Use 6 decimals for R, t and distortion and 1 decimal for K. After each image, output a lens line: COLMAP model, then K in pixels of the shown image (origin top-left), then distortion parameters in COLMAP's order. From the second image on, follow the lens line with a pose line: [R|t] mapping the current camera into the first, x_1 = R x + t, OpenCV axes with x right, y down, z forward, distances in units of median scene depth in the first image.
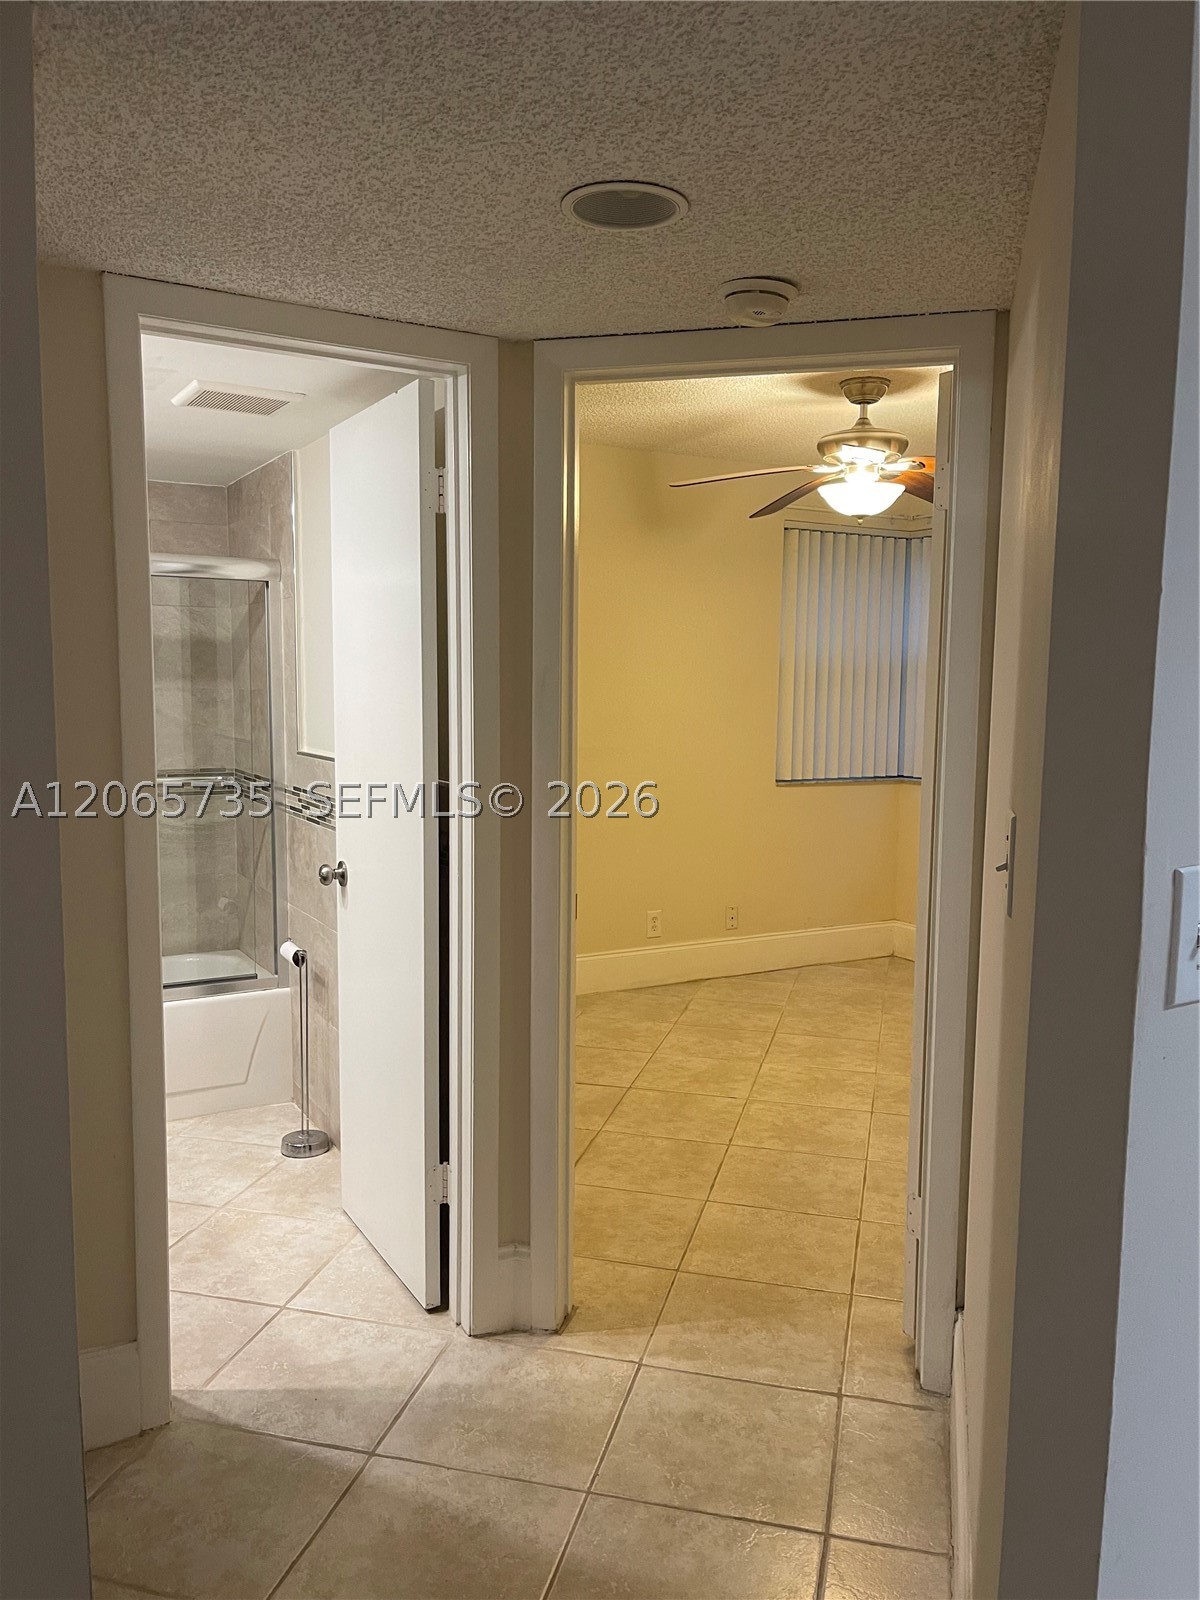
lens RADIAL K [[1214.5, 0, 604.1], [0, 1214.5, 792.7], [0, 0, 1]] dist [0.024084, -0.010218]
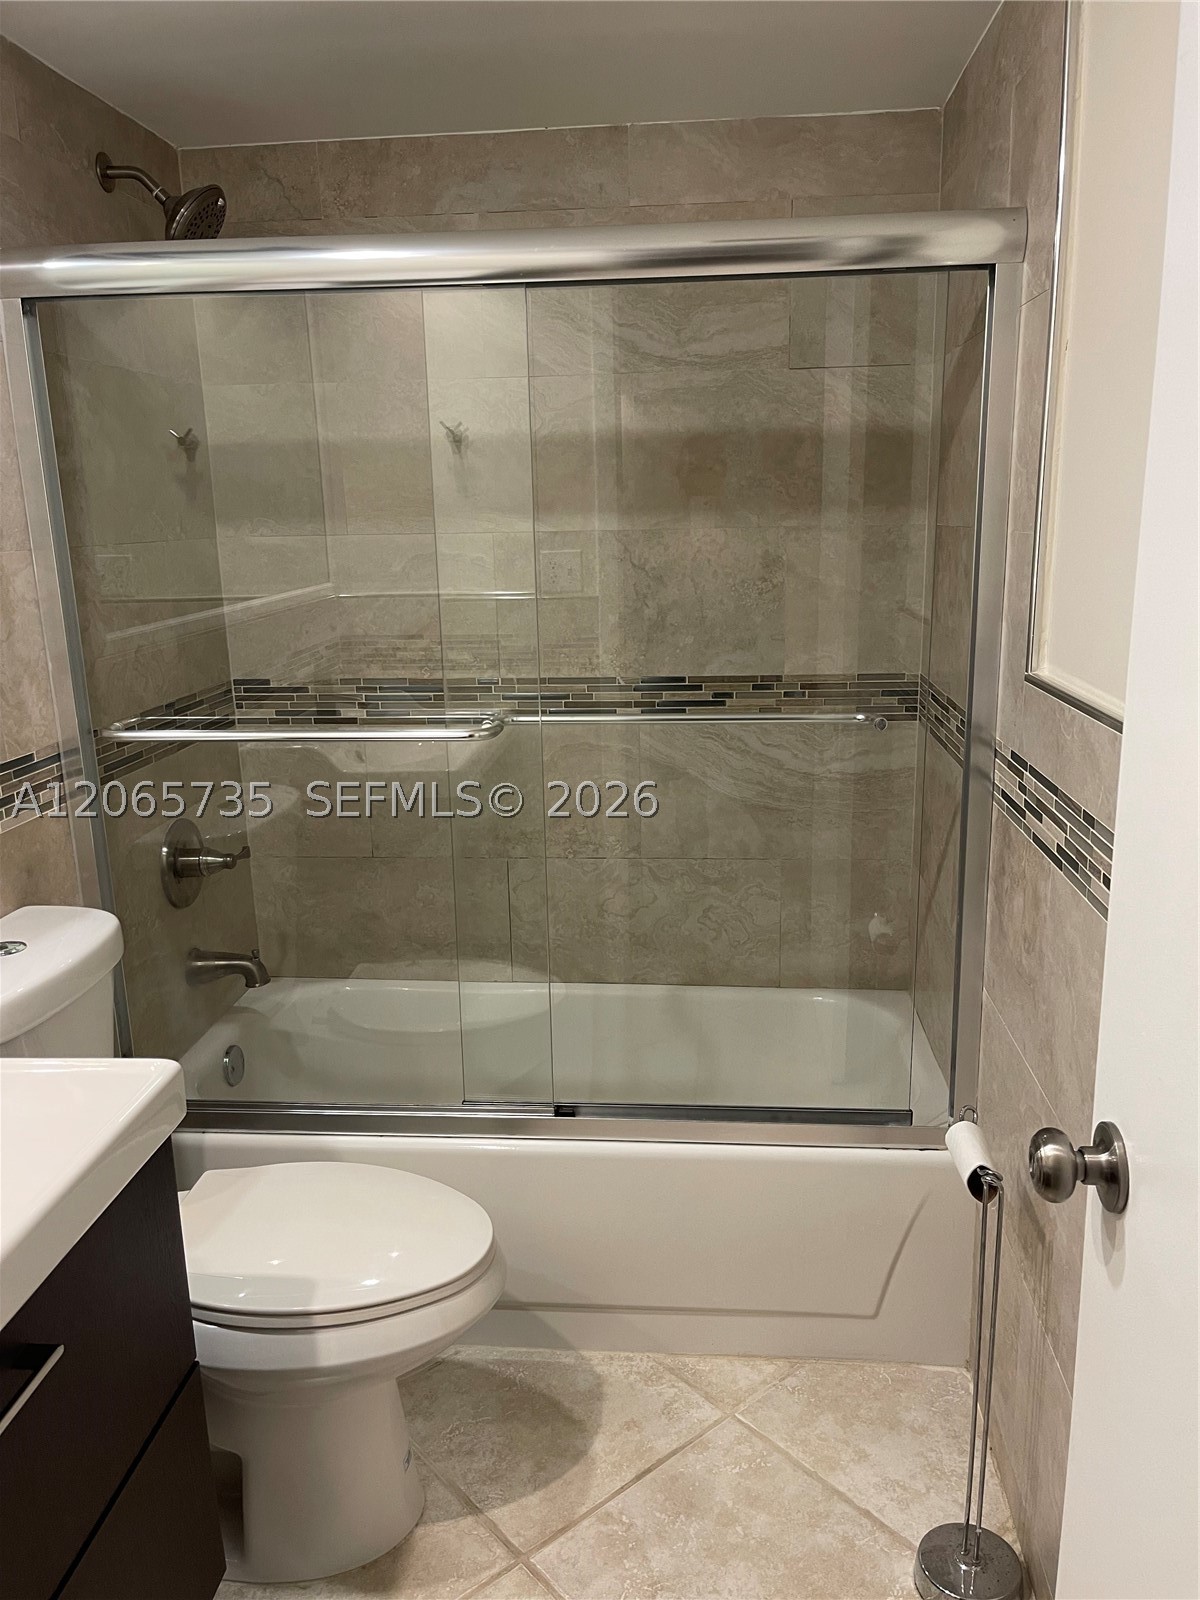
lens RADIAL K [[1214.5, 0, 610.9], [0, 1214.5, 805.2], [0, 0, 1]] dist [0.024084, -0.010218]
pose [[0.822204, 0.111649, -0.558135, -0.127442], [-0.028607, 0.987439, 0.155386, -0.049429], [0.568474, -0.111793, 0.815071, 0.558589]]
